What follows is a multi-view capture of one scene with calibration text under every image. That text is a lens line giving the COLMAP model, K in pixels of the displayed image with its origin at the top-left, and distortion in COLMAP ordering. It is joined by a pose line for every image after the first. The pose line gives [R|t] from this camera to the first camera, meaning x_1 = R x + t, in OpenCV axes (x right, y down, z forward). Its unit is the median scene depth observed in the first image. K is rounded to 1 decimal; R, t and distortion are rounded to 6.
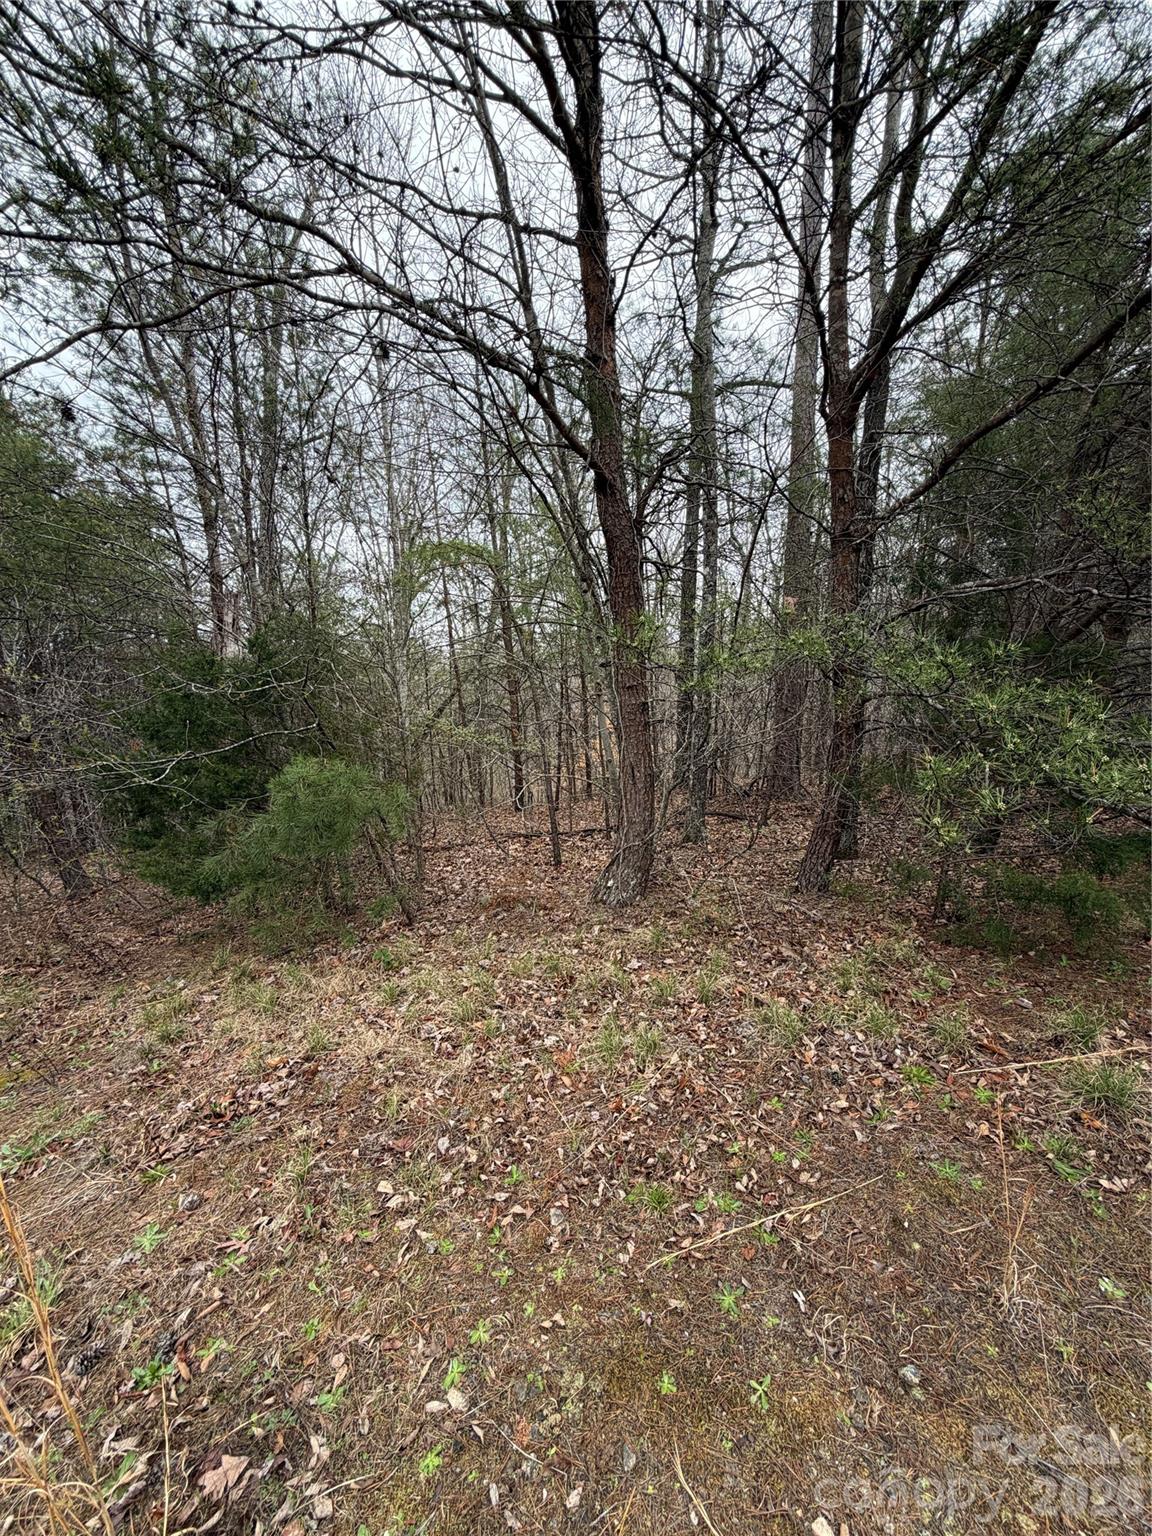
lens RADIAL K [[616.0, 0, 579.4], [0, 616.0, 767.7], [0, 0, 1]] dist [0.000135, 0.000288]
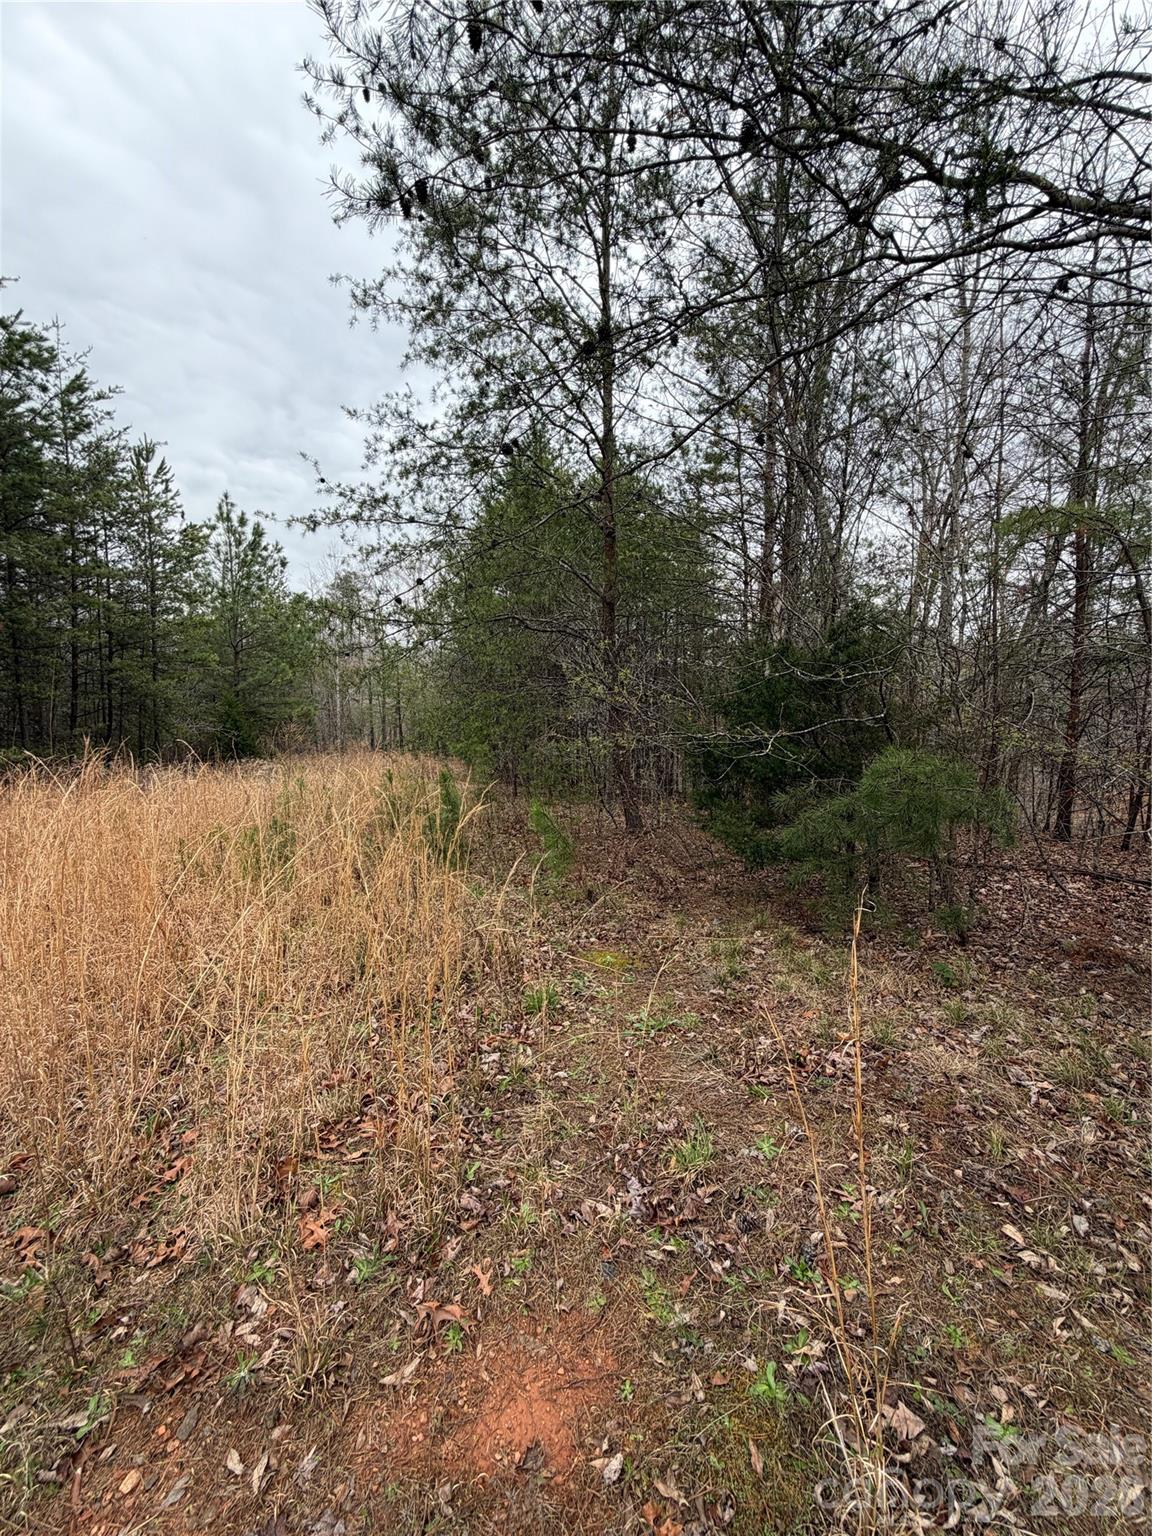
lens RADIAL K [[616.0, 0, 578.4], [0, 616.0, 768.0], [0, 0, 1]] dist [0.000135, 0.000288]
pose [[0.729290, 0.135714, -0.670609, -0.157390], [-0.123858, 0.990124, 0.065680, 0.013163], [0.672900, 0.035160, 0.738897, -0.073499]]
